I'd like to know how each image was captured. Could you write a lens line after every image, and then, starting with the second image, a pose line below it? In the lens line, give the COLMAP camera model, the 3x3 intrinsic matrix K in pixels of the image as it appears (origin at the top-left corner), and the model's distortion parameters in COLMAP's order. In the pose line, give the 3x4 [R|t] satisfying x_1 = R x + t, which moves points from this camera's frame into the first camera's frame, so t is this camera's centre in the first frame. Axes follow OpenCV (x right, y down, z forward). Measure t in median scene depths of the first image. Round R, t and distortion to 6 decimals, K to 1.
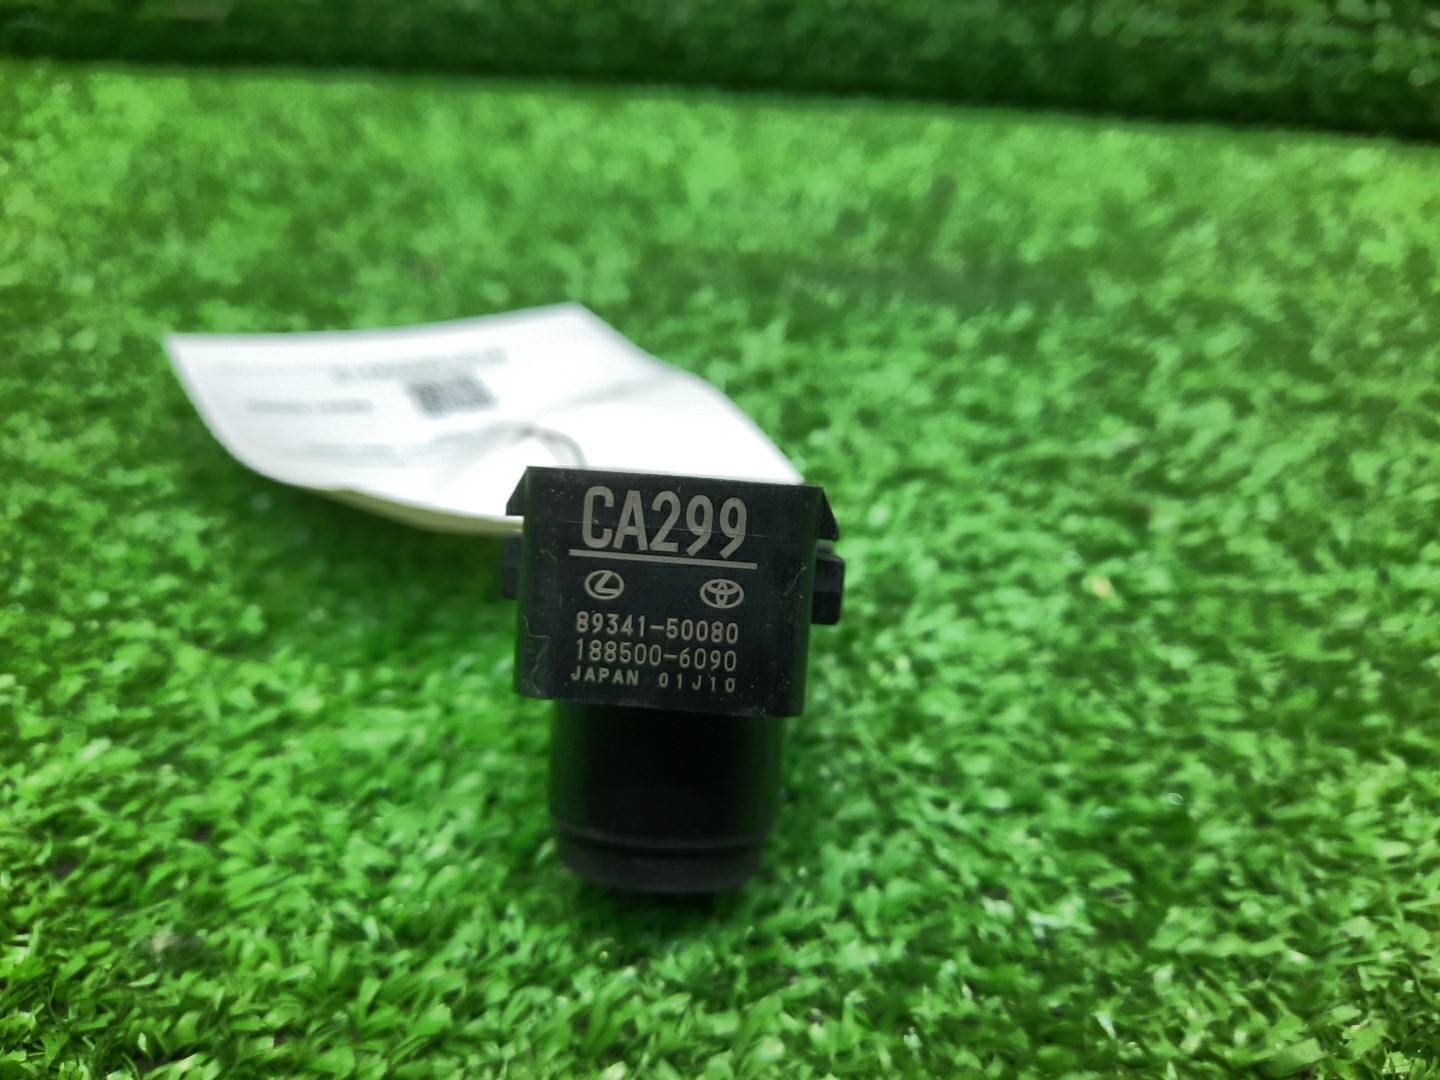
lens RADIAL K [[1157.3, 0, 720.0], [0, 1157.3, 540.0], [0, 0, 1]] dist [-0.053576, 0.003501]
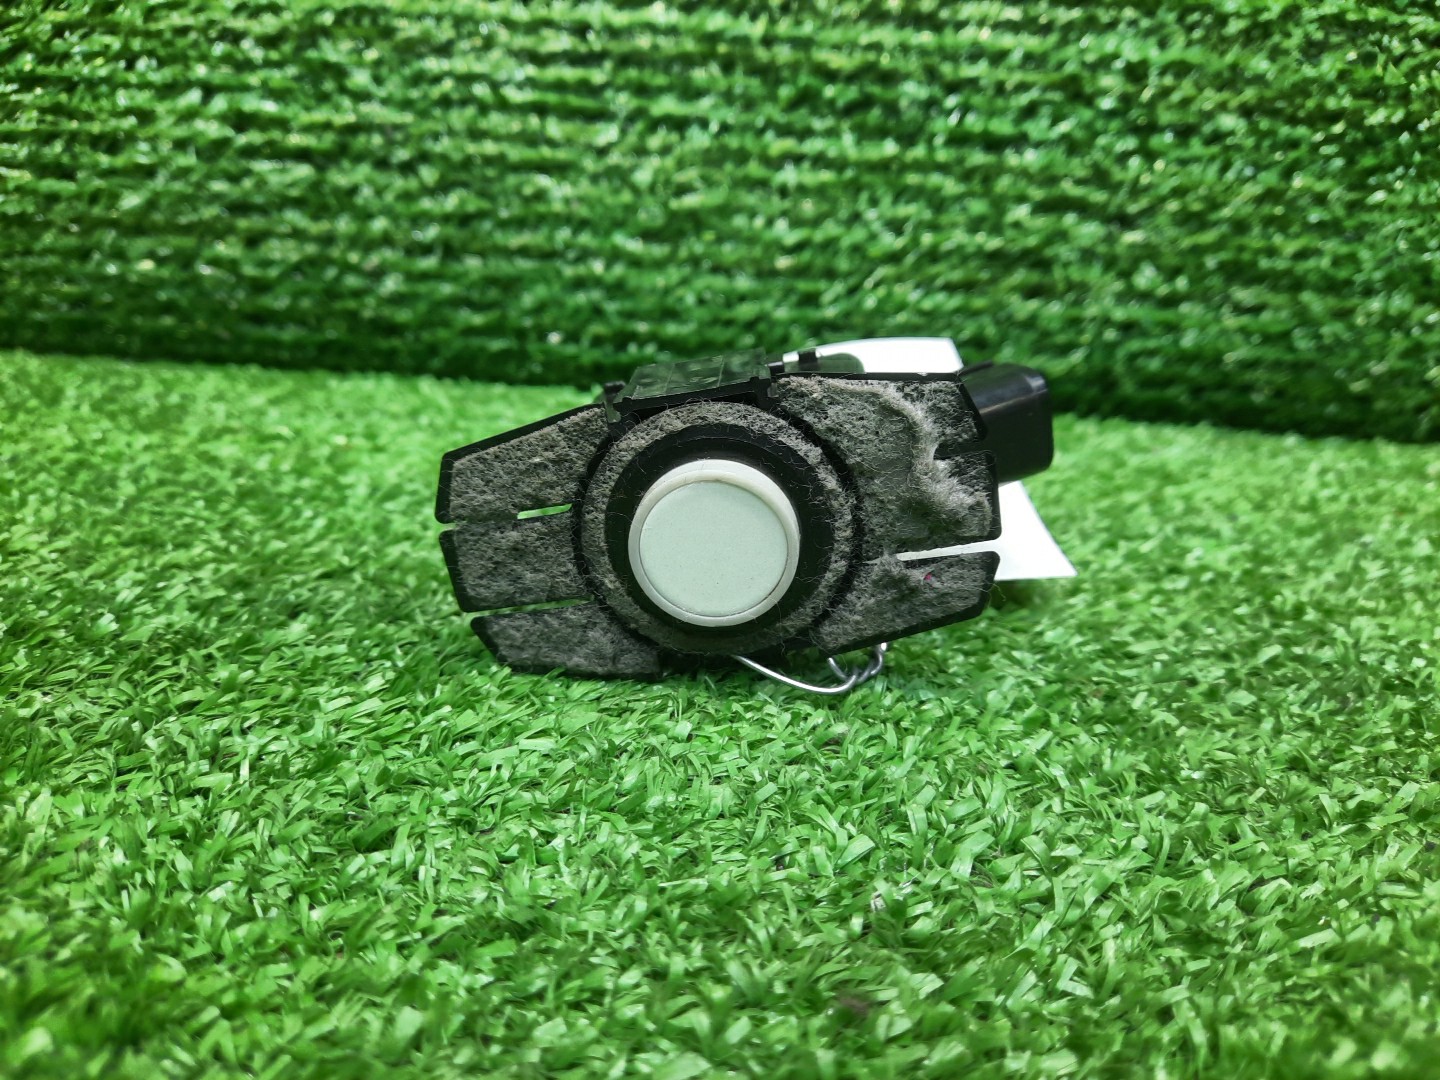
lens RADIAL K [[1123.2, 0, 720.0], [0, 1123.2, 540.0], [0, 0, 1]] dist [-0.001529, -0.044467]
pose [[0.995801, 0.000342, 0.091548, 0.190388], [0.021899, 0.970071, -0.241833, -0.092383], [-0.088891, 0.242823, 0.965989, 0.302185]]
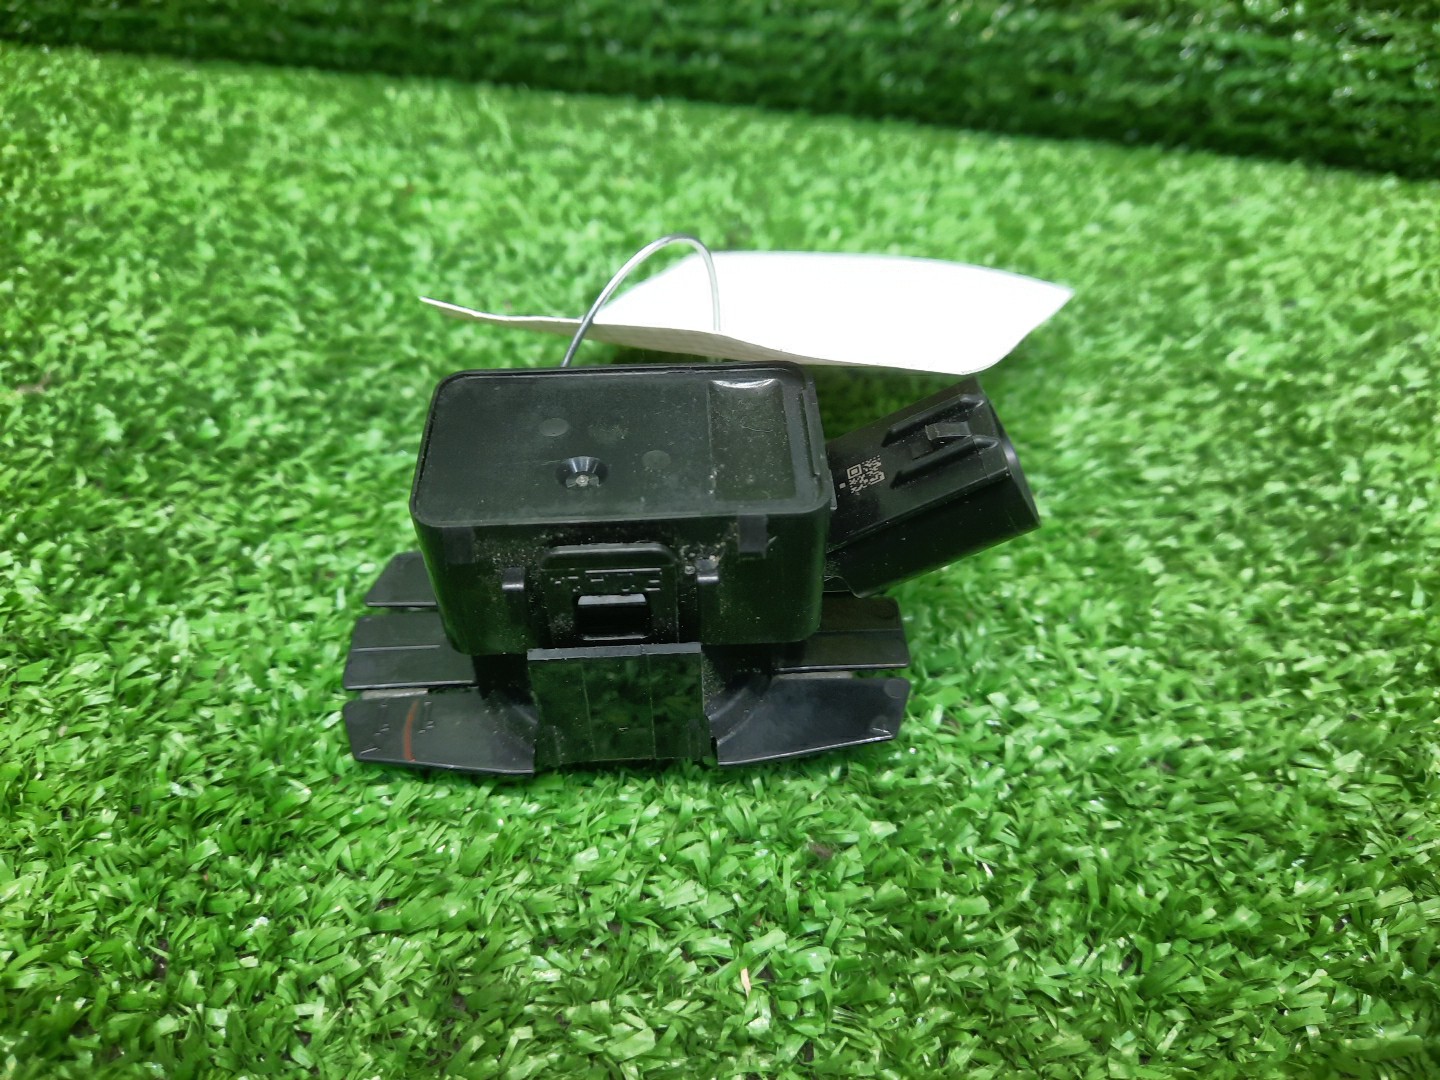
lens RADIAL K [[1123.2, 0, 720.0], [0, 1123.2, 540.0], [0, 0, 1]] dist [-0.001529, -0.044467]
pose [[0.999687, 0.017985, 0.017411, 0.220646], [-0.020191, 0.990475, 0.136206, -0.258155], [-0.014795, -0.136515, 0.990528, 0.226365]]
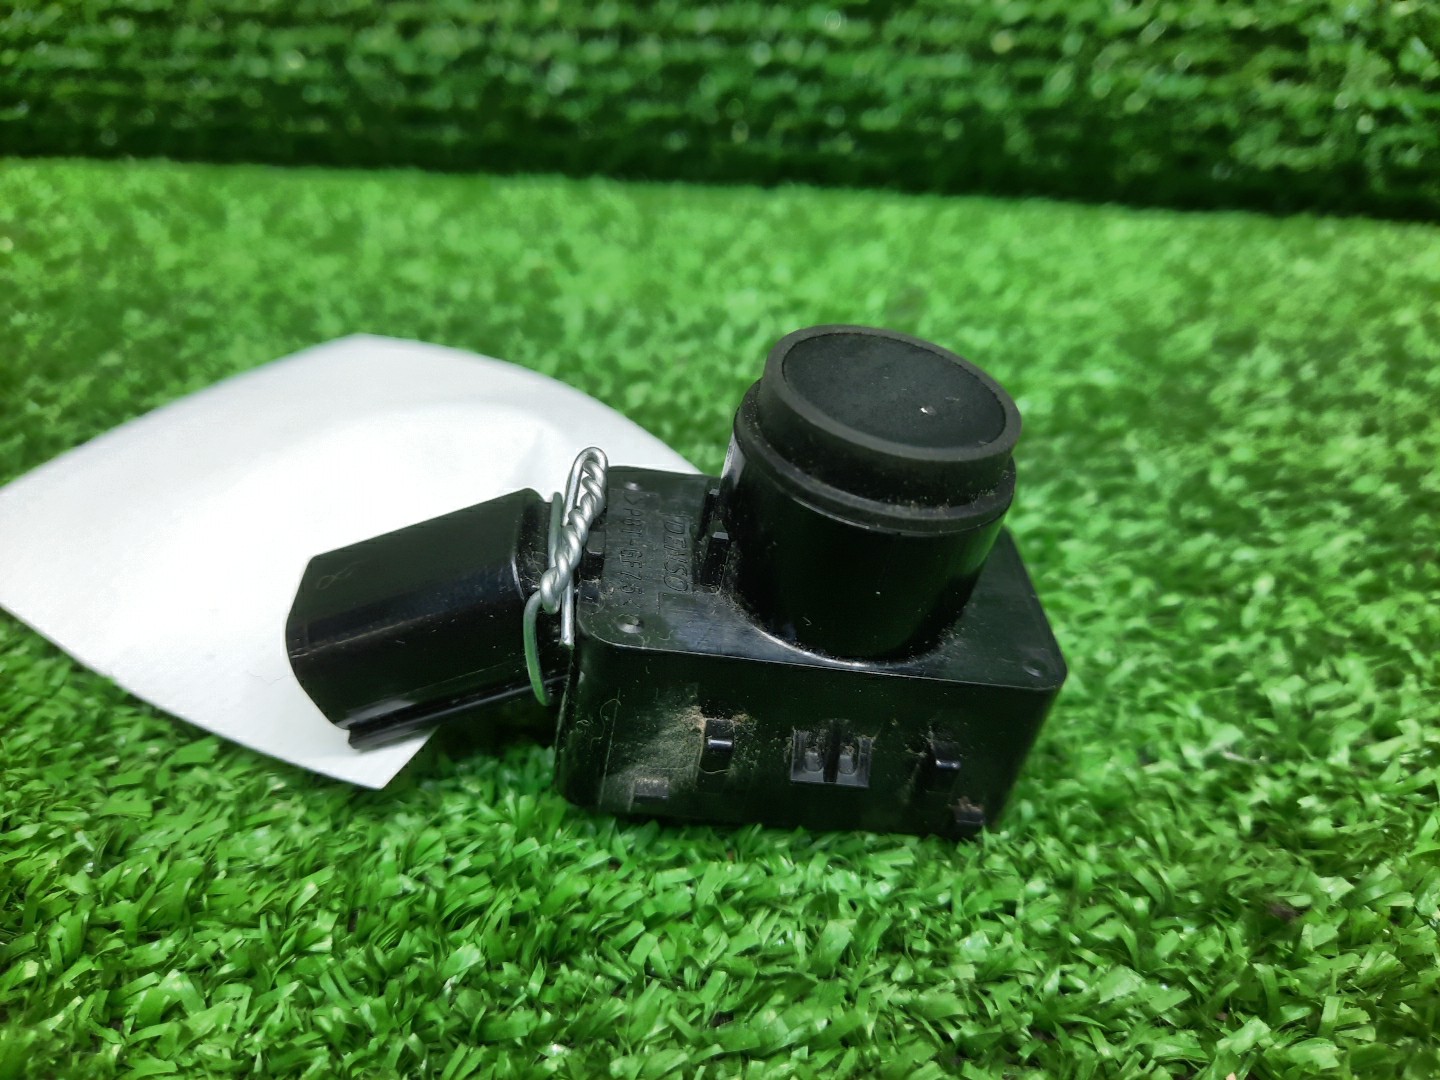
lens RADIAL K [[1157.3, 0, 720.0], [0, 1157.3, 540.0], [0, 0, 1]] dist [-0.053576, 0.003501]
pose [[0.998976, -0.021521, 0.039792, 0.050362], [0.023449, 0.998541, -0.048649, -0.150264], [-0.038687, 0.049532, 0.998023, 0.336373]]
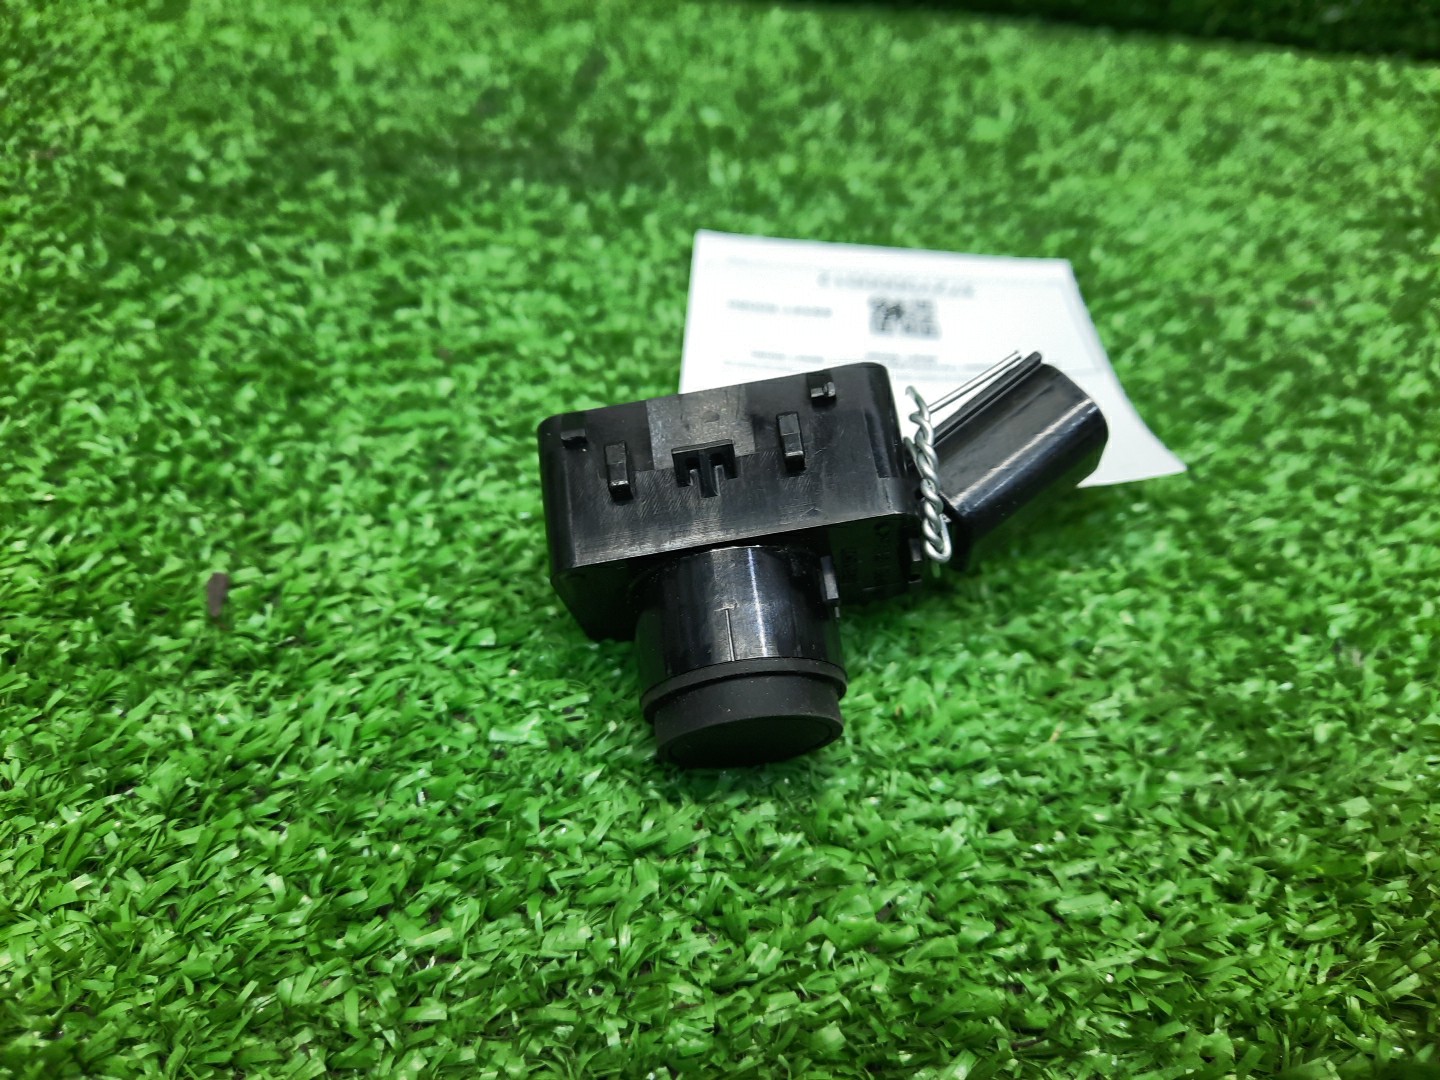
lens RADIAL K [[1126.9, 0, 704.7], [0, 1126.9, 540.9], [0, 0, 1]] dist [-0.034349, 0.004124]
pose [[0.991209, -0.037996, 0.126732, 0.188419], [0.023375, 0.993099, 0.114926, 0.005065], [-0.130224, -0.110954, 0.985257, -0.067238]]
